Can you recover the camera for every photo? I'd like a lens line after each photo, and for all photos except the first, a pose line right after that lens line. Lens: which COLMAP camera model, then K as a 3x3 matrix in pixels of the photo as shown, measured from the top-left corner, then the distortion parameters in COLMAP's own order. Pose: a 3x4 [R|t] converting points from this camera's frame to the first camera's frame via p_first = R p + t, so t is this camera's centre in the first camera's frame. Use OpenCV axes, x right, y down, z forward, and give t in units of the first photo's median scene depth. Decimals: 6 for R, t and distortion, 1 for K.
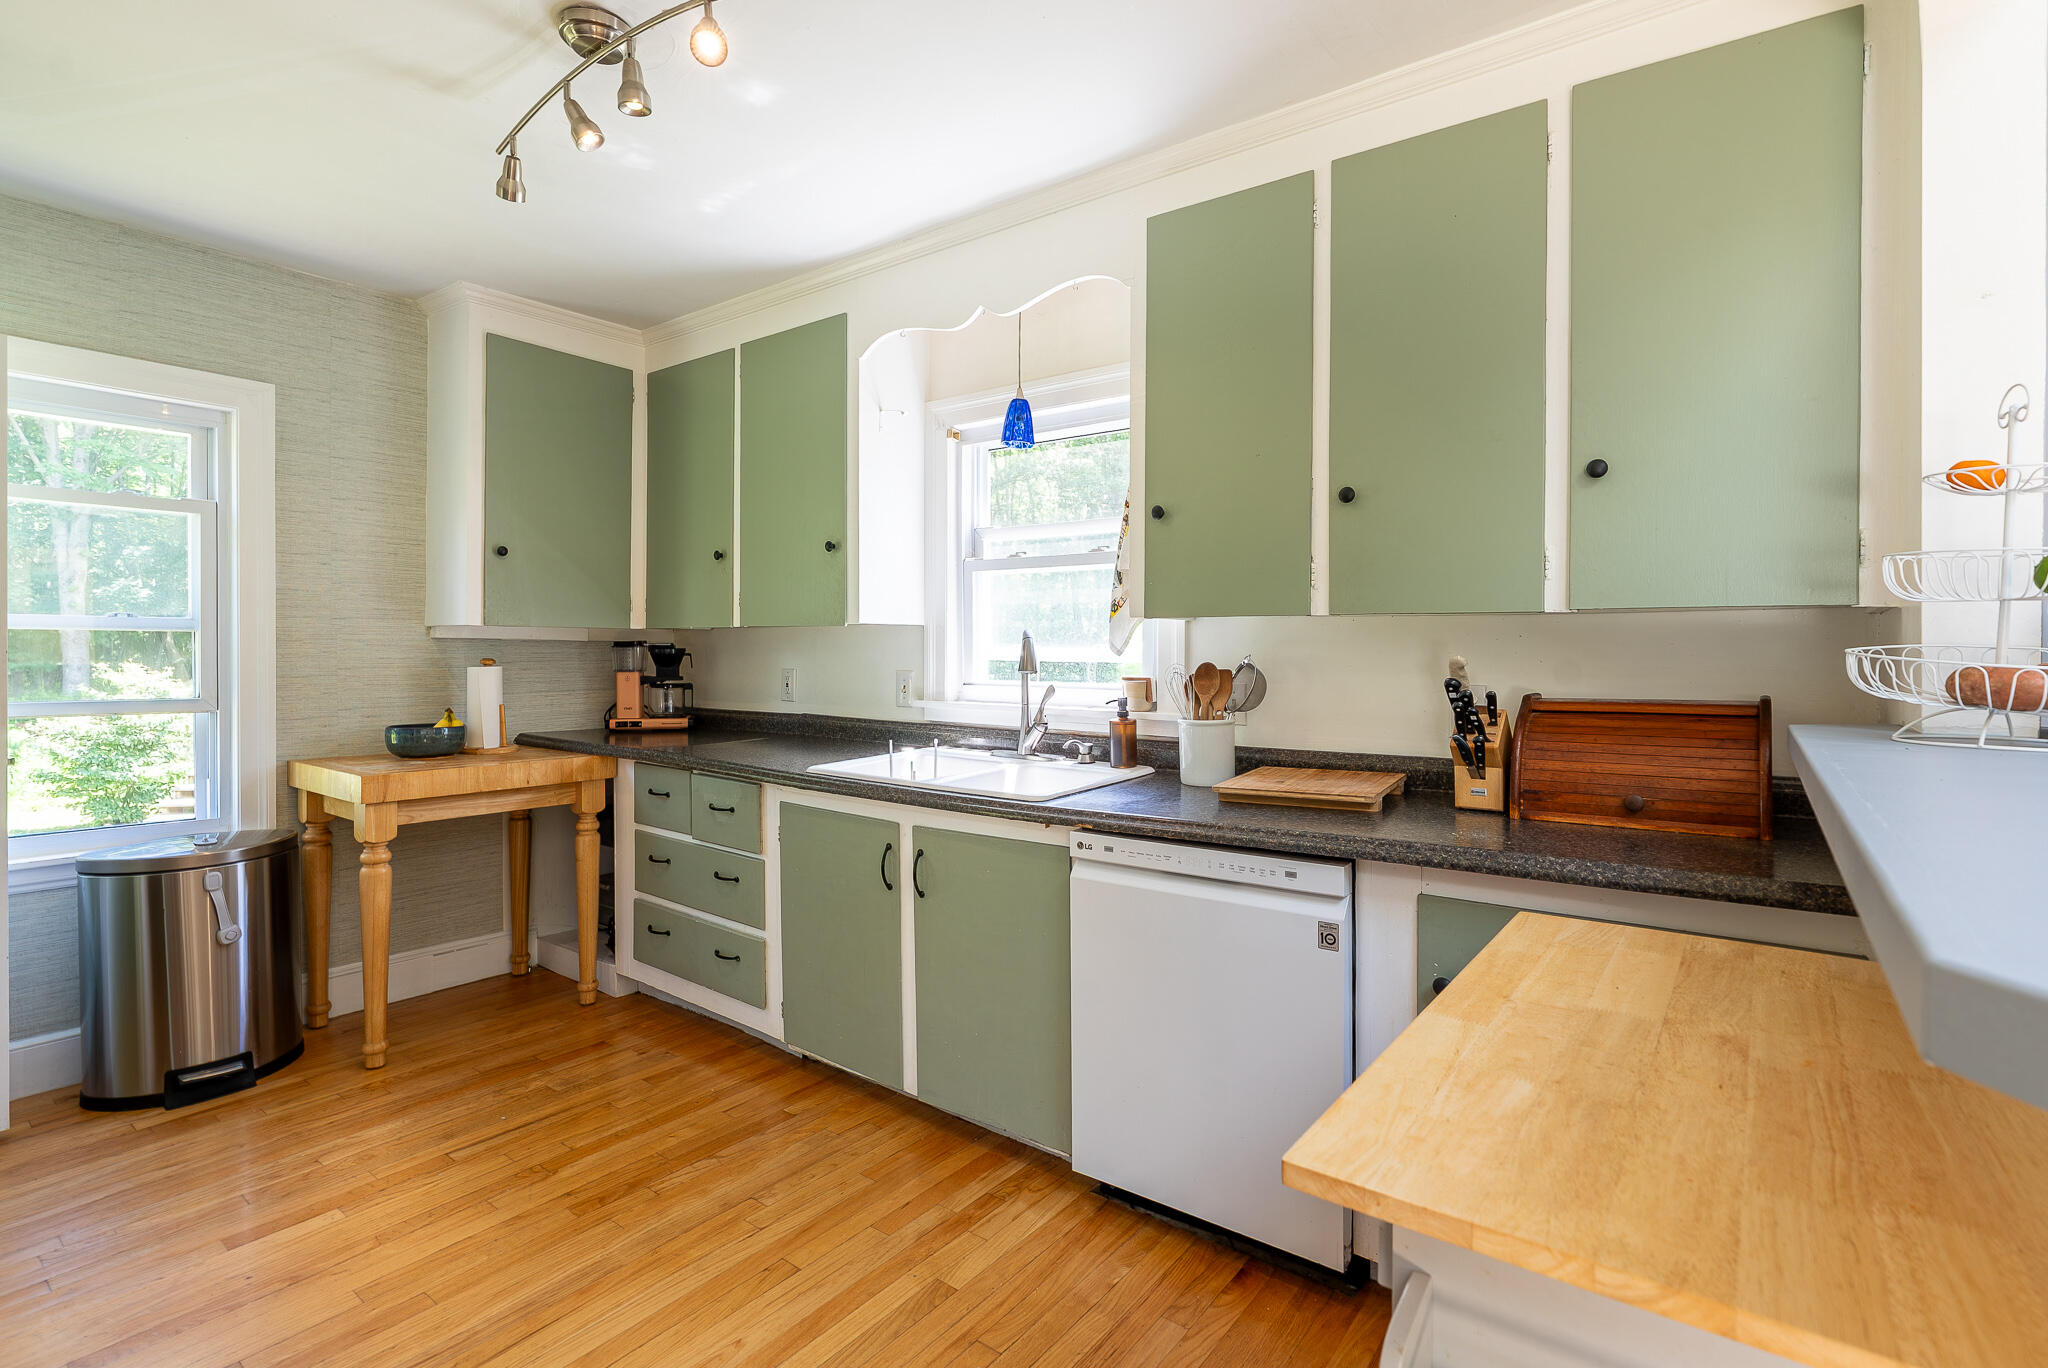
lens RADIAL K [[958.9, 0, 1029.0], [0, 958.9, 649.1], [0, 0, 1]] dist [0.014407, -0.000082]
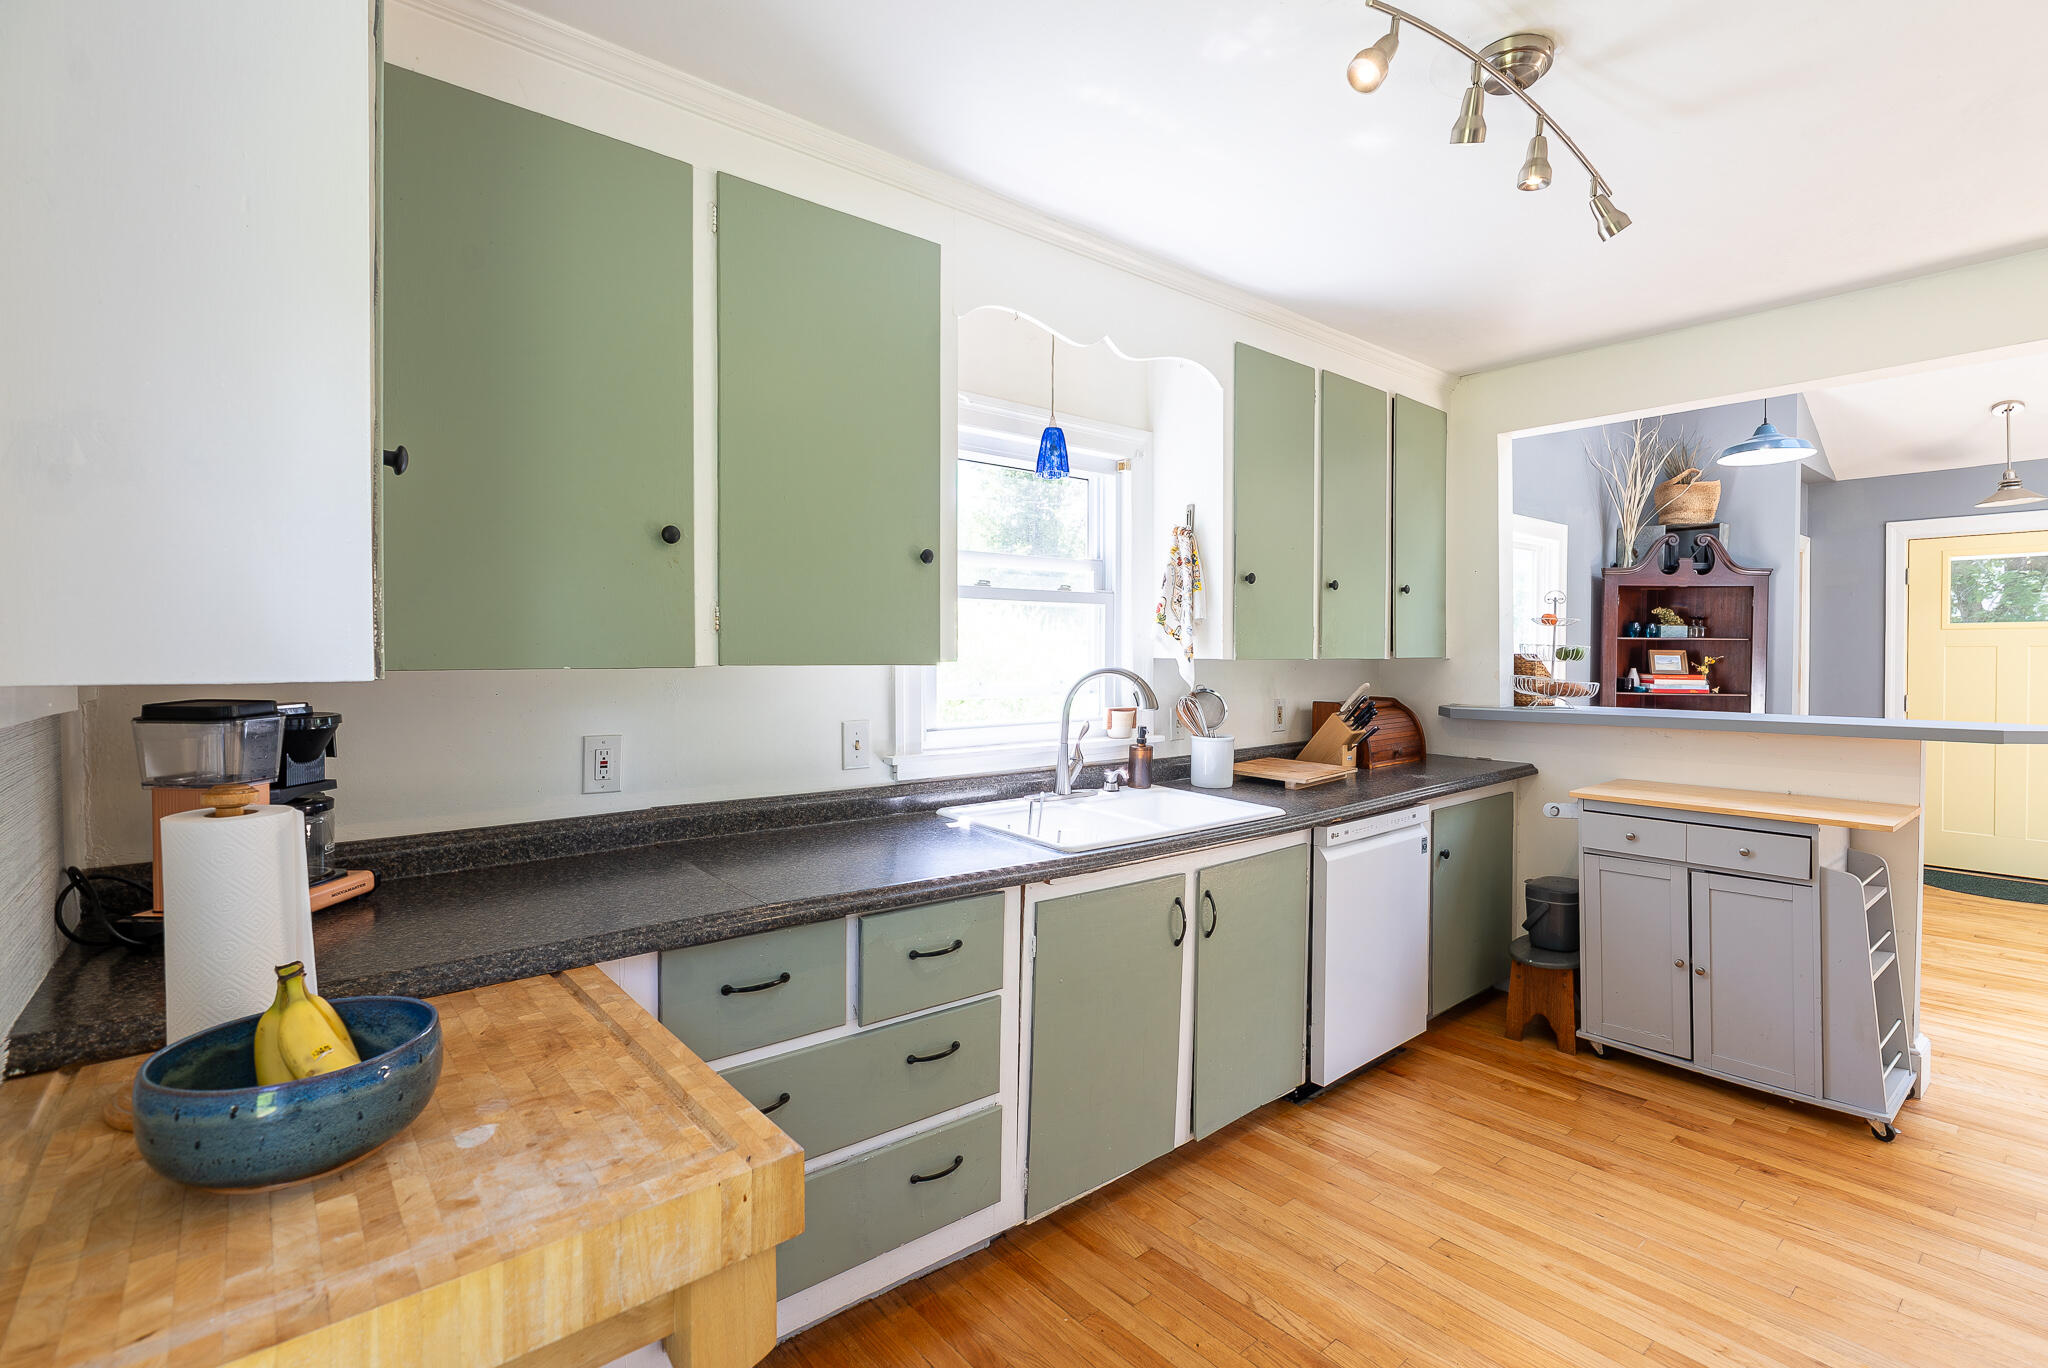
lens RADIAL K [[952.3, 0, 1026.9], [0, 952.3, 657.7], [0, 0, 1]] dist [-0.002007, 0.000155]
pose [[0.226873, -0.012312, 0.973847, -0.977439], [0.000773, 0.999922, 0.012461, -0.042529], [-0.973924, -0.002075, 0.226864, 0.831039]]
